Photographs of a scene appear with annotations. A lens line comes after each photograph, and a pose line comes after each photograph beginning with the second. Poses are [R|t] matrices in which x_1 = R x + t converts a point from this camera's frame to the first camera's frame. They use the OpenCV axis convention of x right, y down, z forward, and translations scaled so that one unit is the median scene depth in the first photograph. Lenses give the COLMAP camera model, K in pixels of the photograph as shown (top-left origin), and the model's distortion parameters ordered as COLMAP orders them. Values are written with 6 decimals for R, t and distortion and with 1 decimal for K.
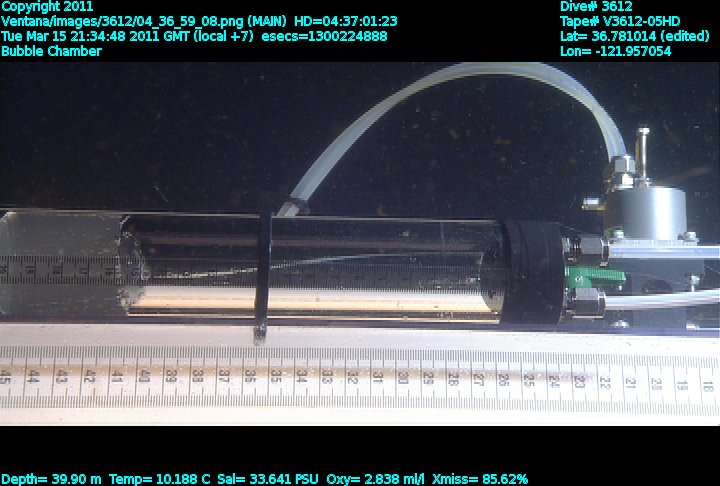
lens RADIAL K [[307.3, 0, 361.4], [0, 307.3, 243.7], [0, 0, 1]] dist [0.018444, -0.002276]
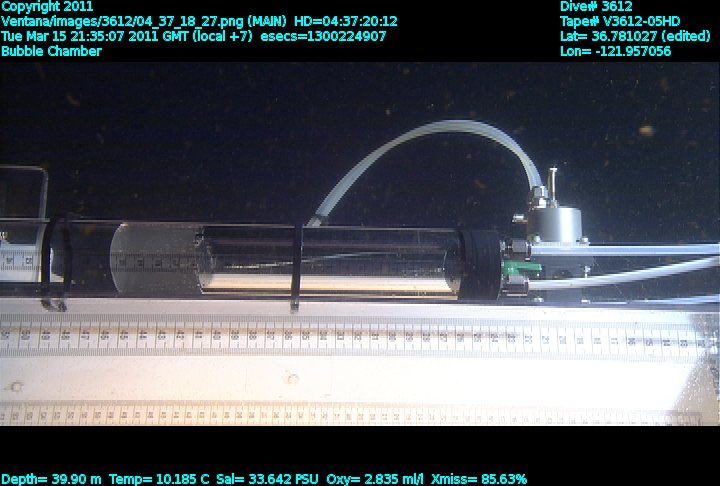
lens RADIAL K [[307.3, 0, 361.3], [0, 307.3, 246.0], [0, 0, 1]] dist [0.018444, -0.002276]
pose [[0.999999, 0.000478, 0.001029, -0.013934], [-0.000484, 0.999987, 0.005045, -0.003420], [-0.001027, -0.005045, 0.999987, -0.468647]]
